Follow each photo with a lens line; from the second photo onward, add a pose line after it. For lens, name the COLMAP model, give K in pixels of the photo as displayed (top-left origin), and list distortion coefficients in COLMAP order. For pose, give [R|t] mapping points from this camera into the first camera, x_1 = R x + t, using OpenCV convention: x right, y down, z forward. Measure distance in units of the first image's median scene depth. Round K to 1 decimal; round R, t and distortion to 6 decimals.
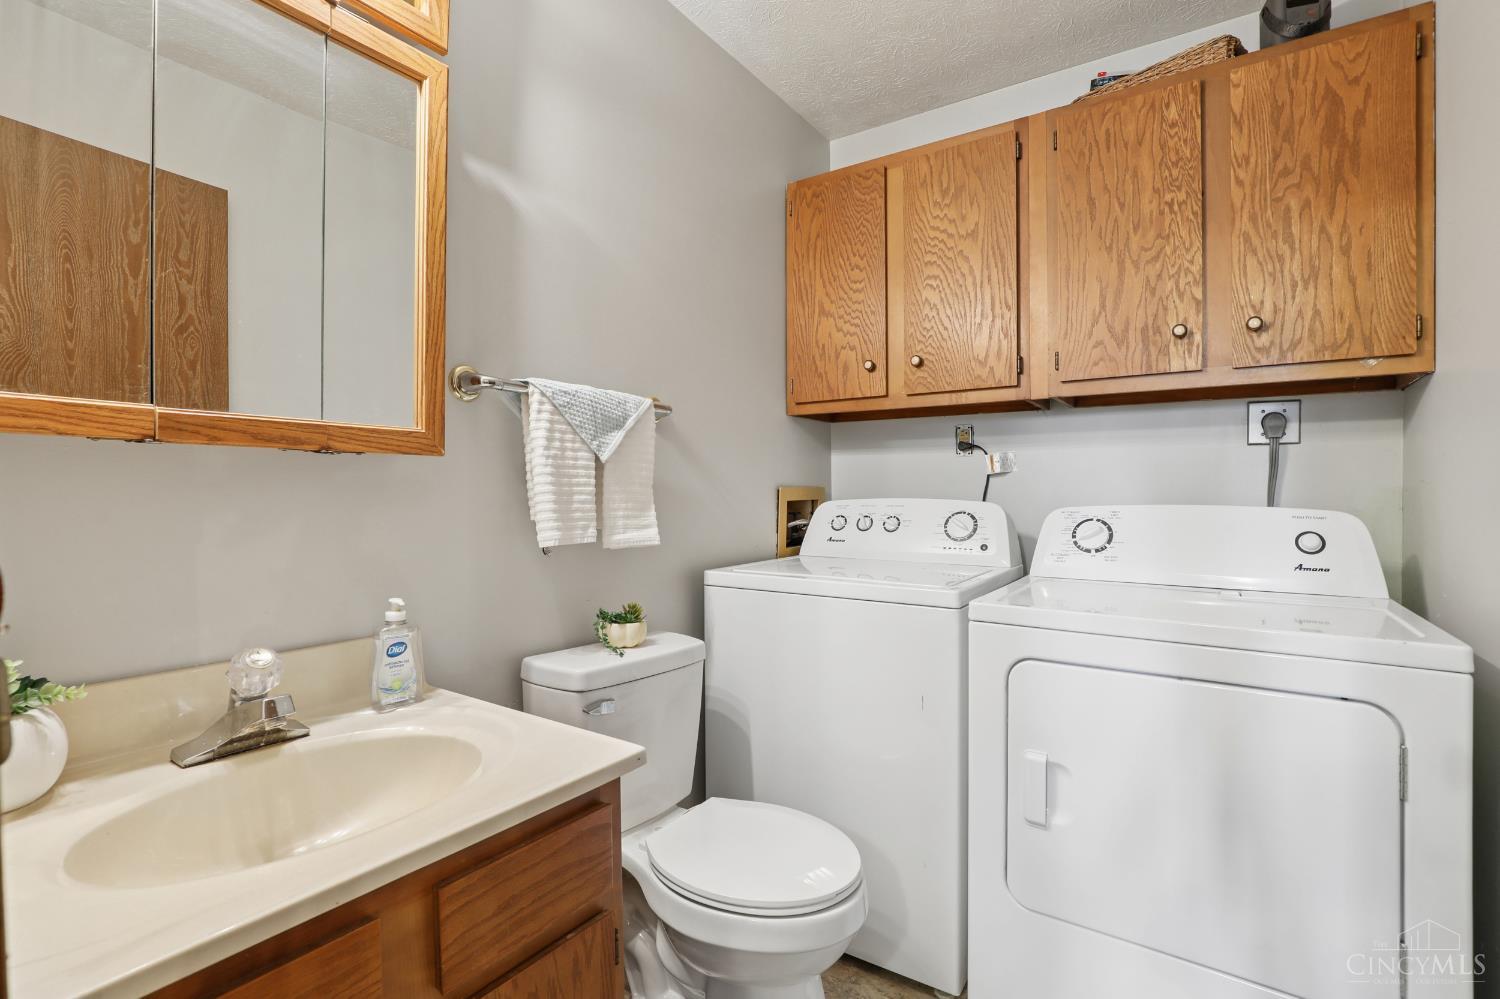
lens RADIAL K [[694.4, 0, 743.2], [0, 694.4, 474.7], [0, 0, 1]] dist [-0.037515, 0.008178]
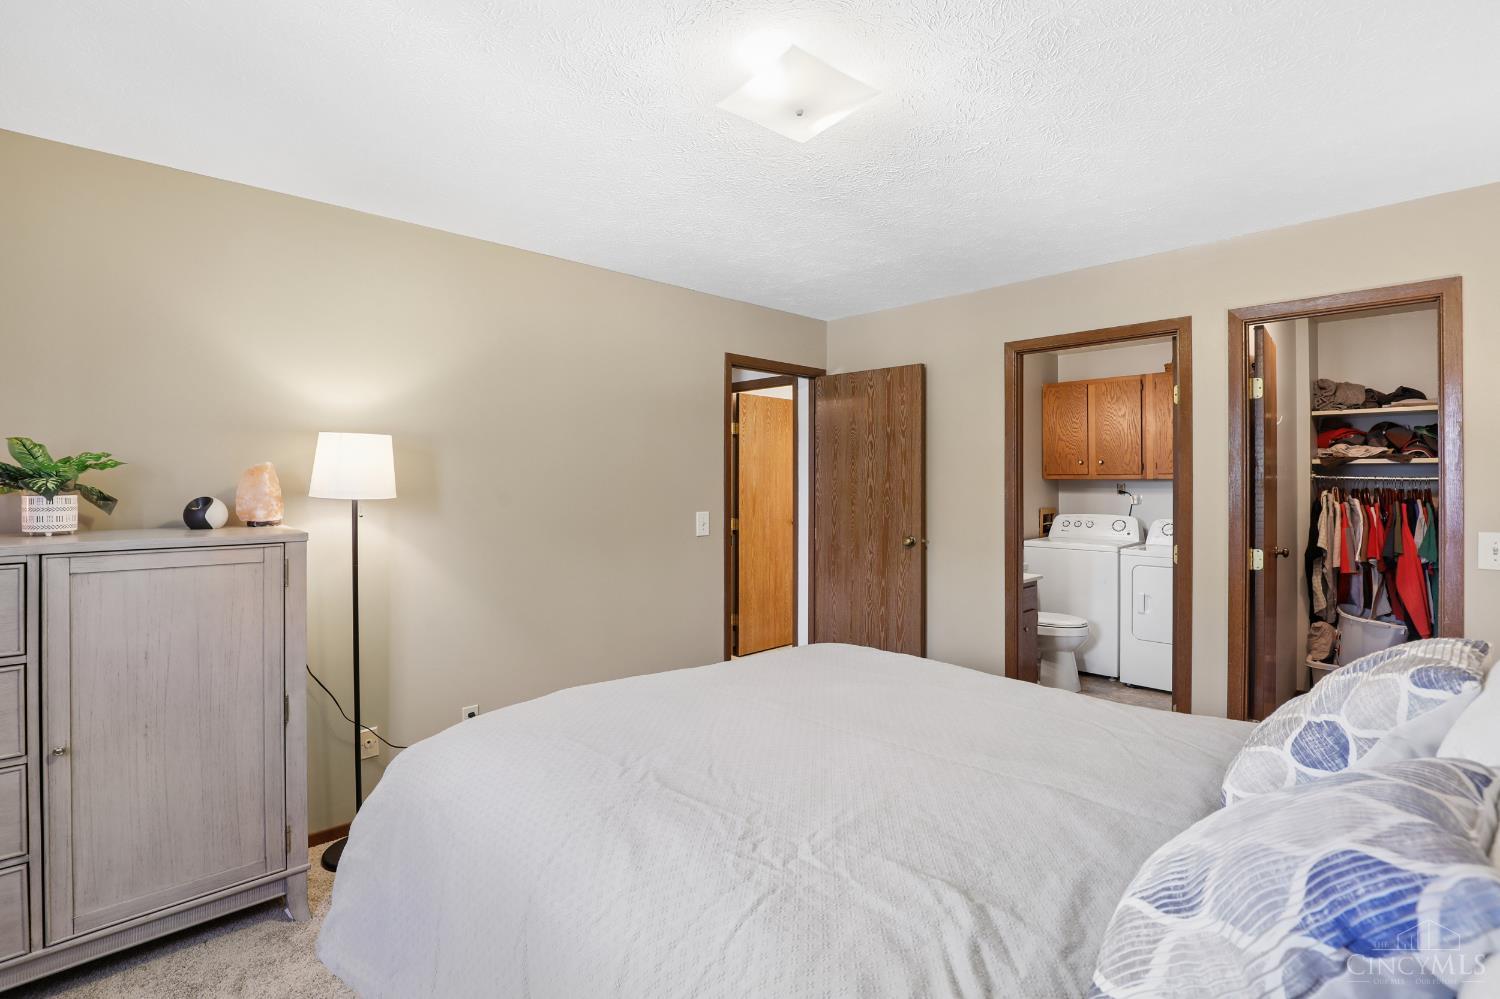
lens RADIAL K [[694.4, 0, 745.7], [0, 694.4, 493.6], [0, 0, 1]] dist [-0.037515, 0.008178]
pose [[0.978867, -0.002929, -0.204477, -0.494337], [0.005815, 0.999892, 0.013517, -0.080327], [0.204415, -0.014420, 0.978778, -1.692145]]
